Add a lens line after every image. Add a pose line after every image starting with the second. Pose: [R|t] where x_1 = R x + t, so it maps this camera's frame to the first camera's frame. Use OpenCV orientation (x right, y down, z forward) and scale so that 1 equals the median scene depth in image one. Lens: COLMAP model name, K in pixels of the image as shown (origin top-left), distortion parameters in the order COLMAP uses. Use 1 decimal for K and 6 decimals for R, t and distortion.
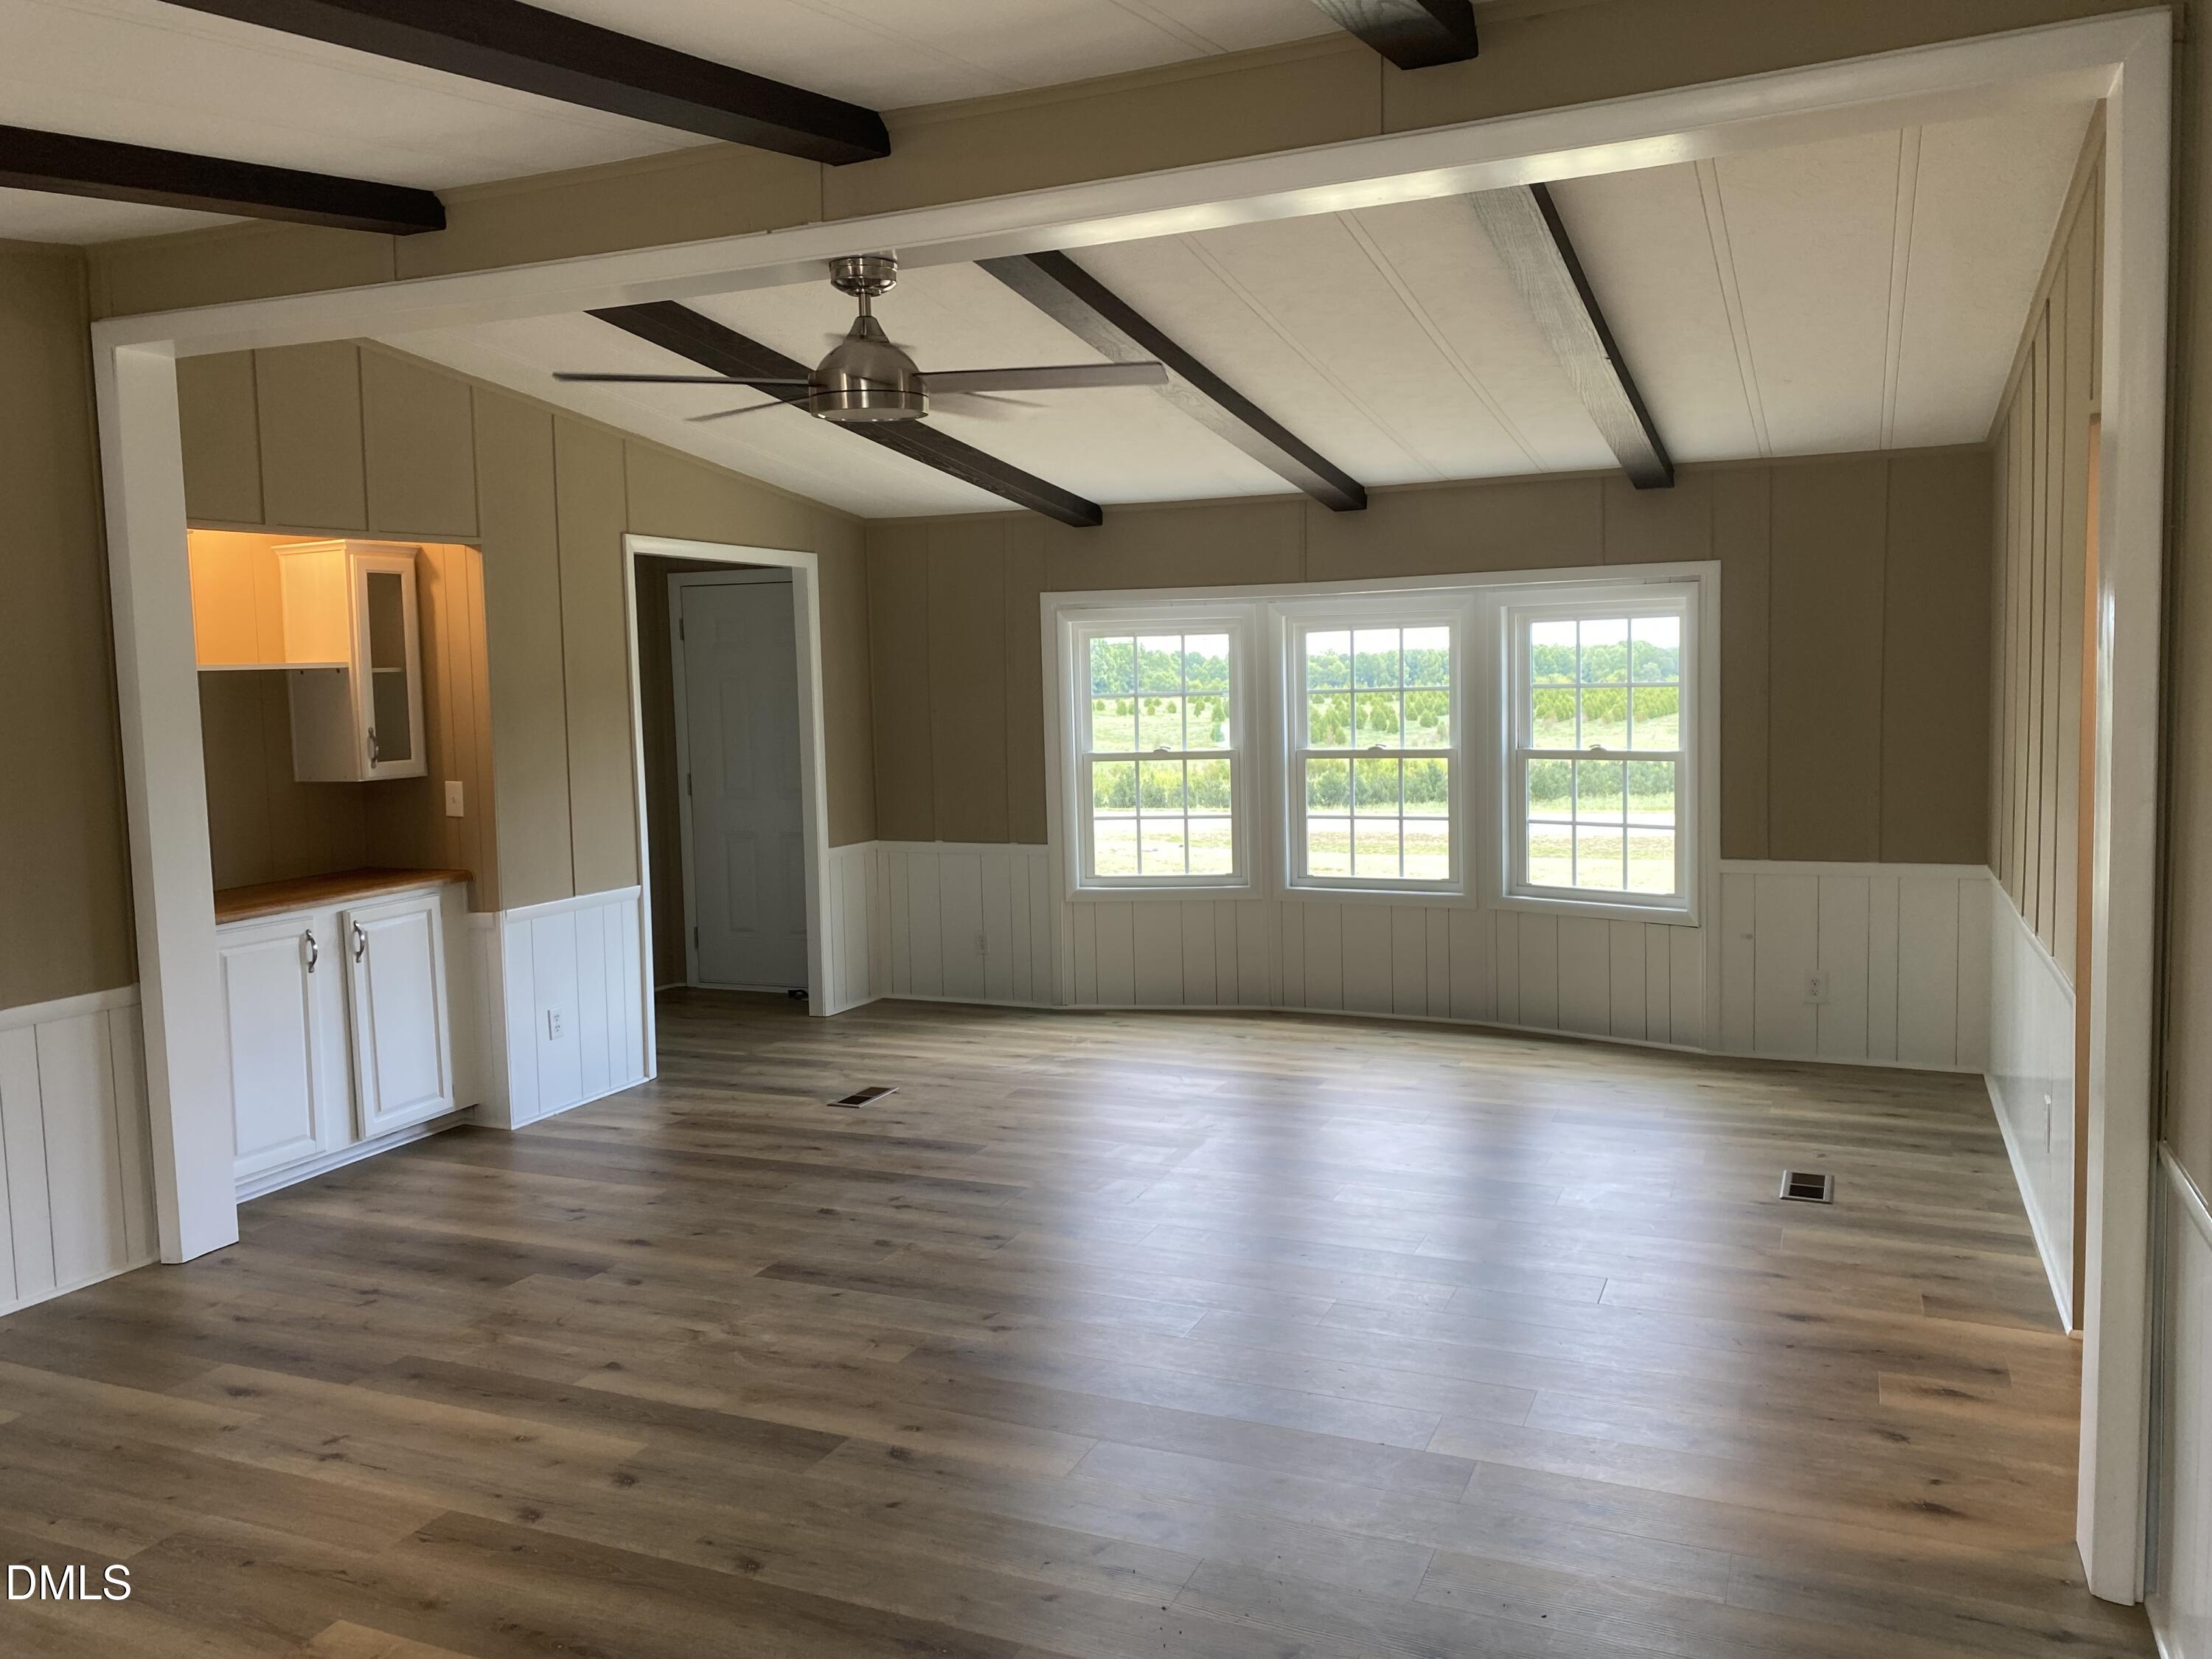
lens RADIAL K [[1723.6, 0, 1106.0], [0, 1723.6, 829.5], [0, 0, 1]] dist [0.001347, 0.001282]
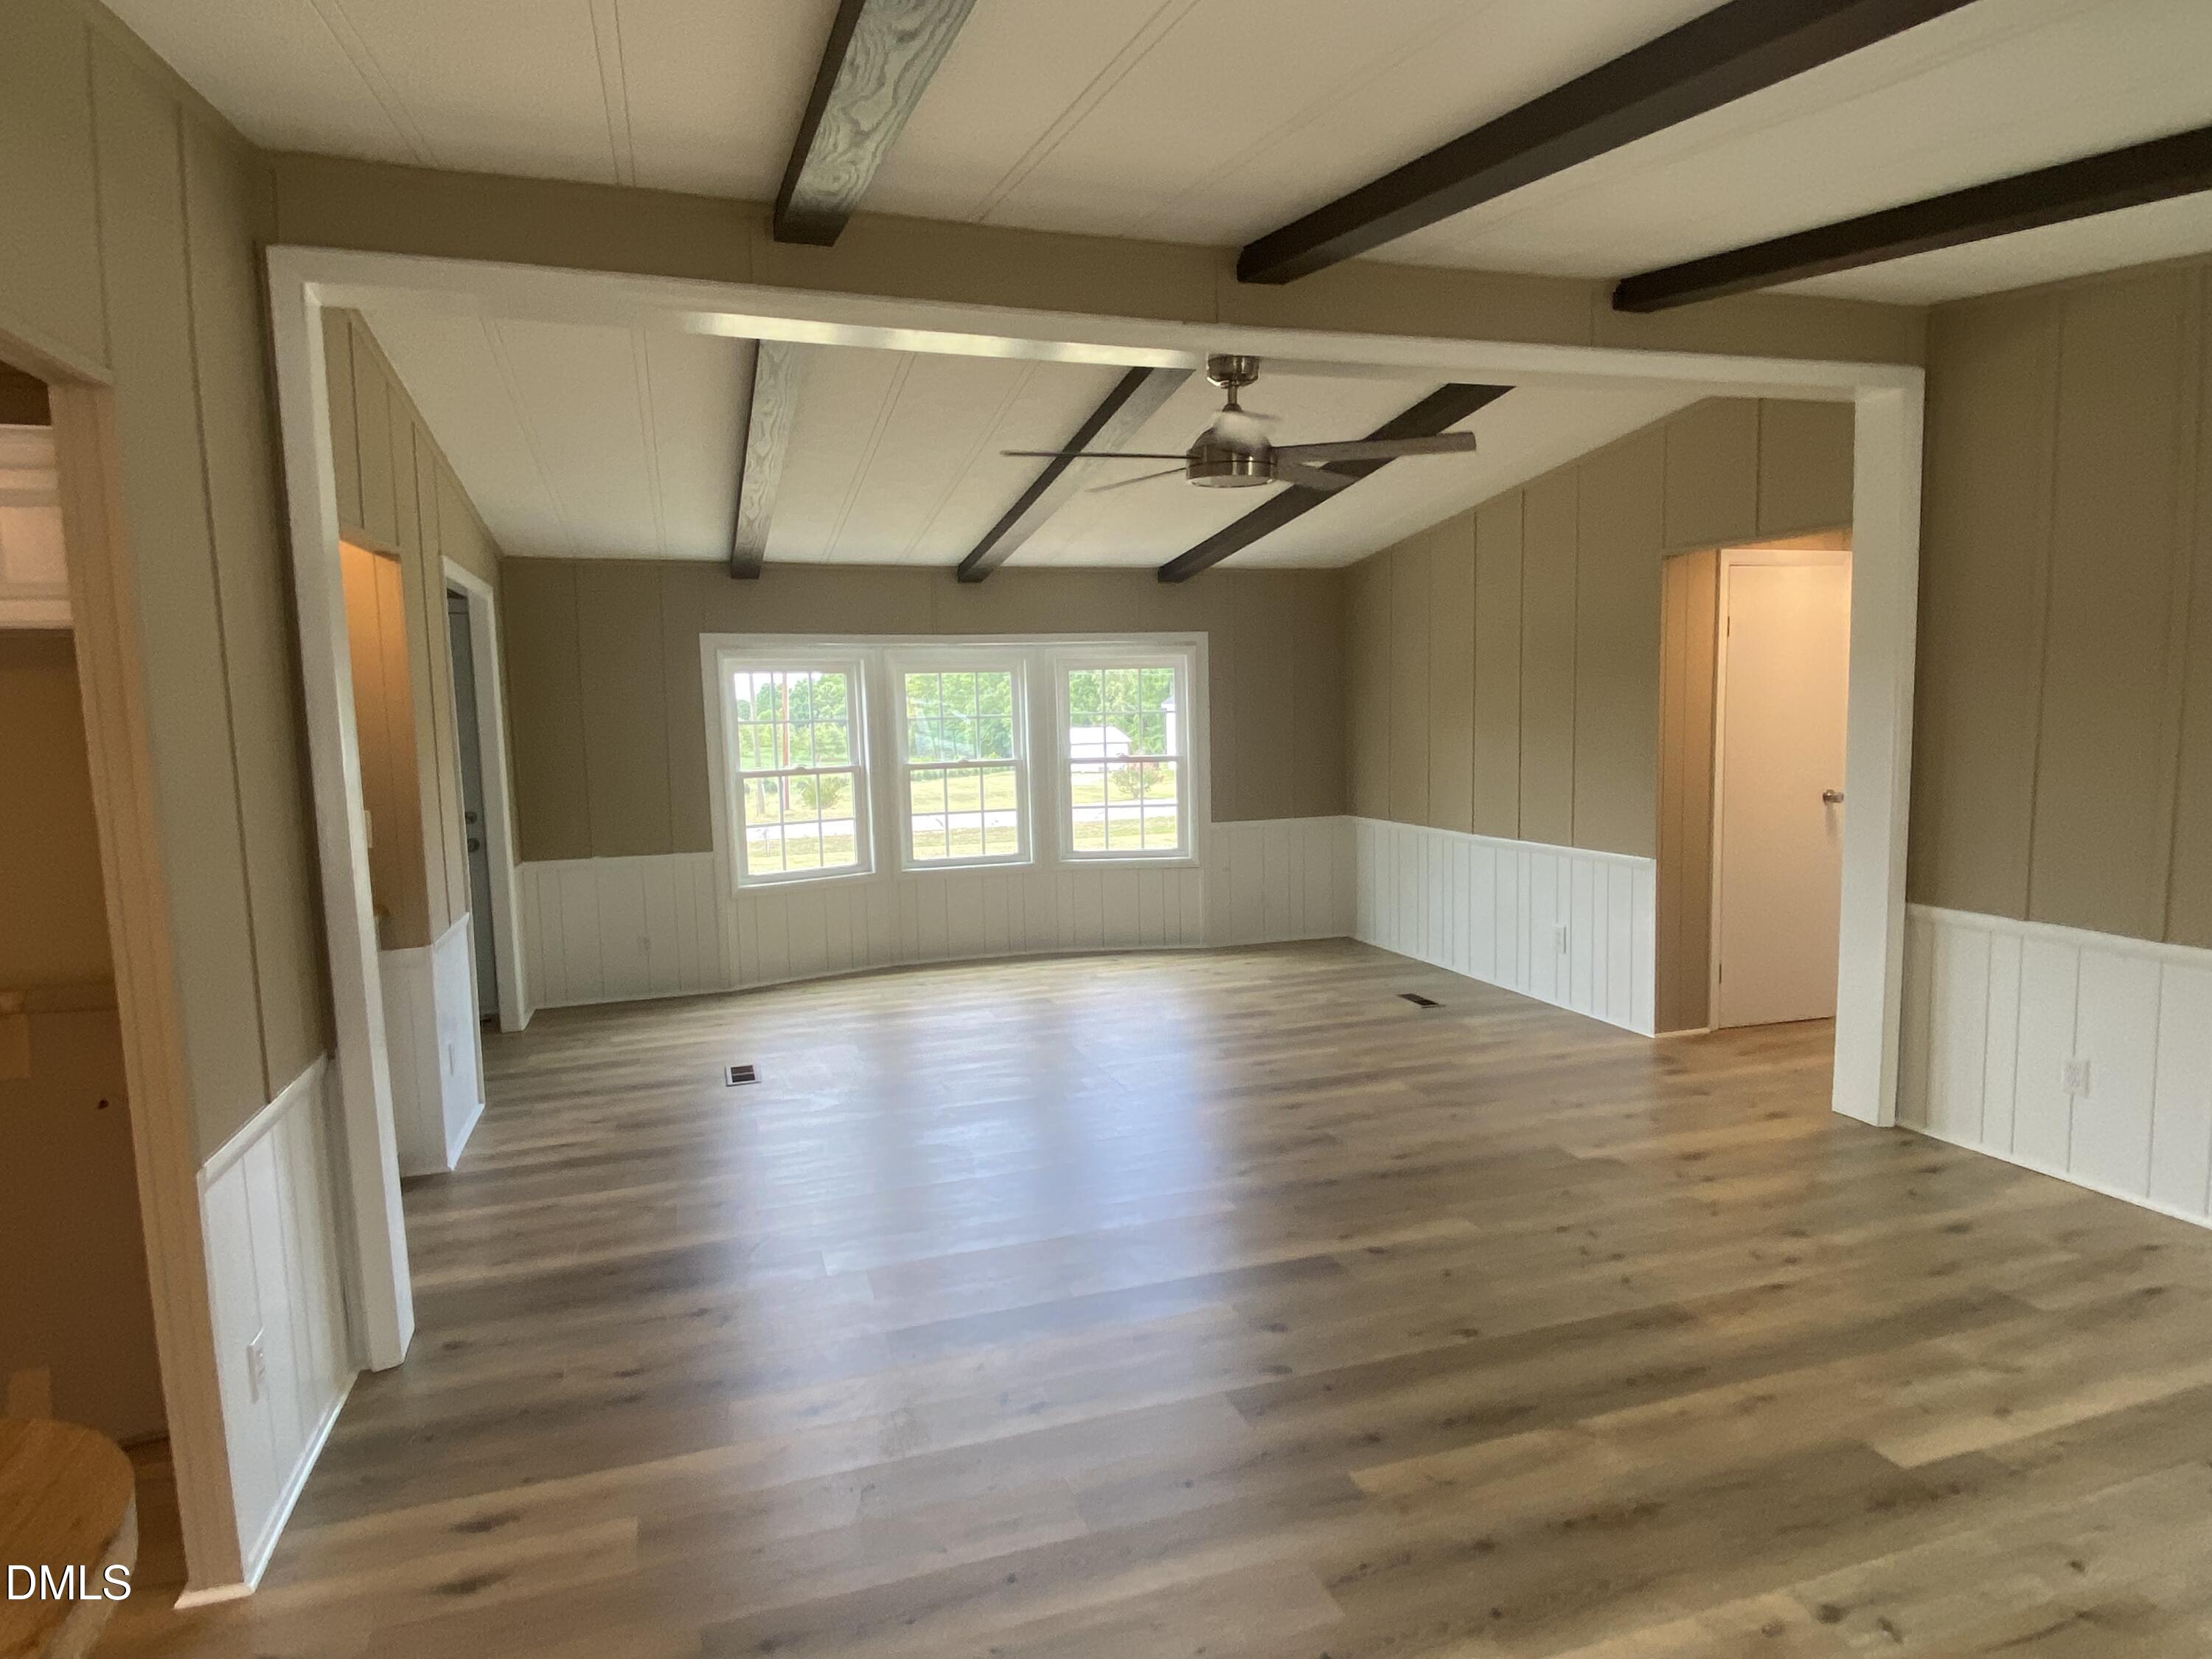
lens RADIAL K [[1302.9, 0, 1106.0], [0, 1302.9, 829.5], [0, 0, 1]] dist [-0.001556, -0.000798]
pose [[0.758796, -0.052769, 0.649187, -0.415452], [0.057940, 0.998230, 0.013418, -0.002359], [-0.648746, 0.027432, 0.760510, 0.169007]]
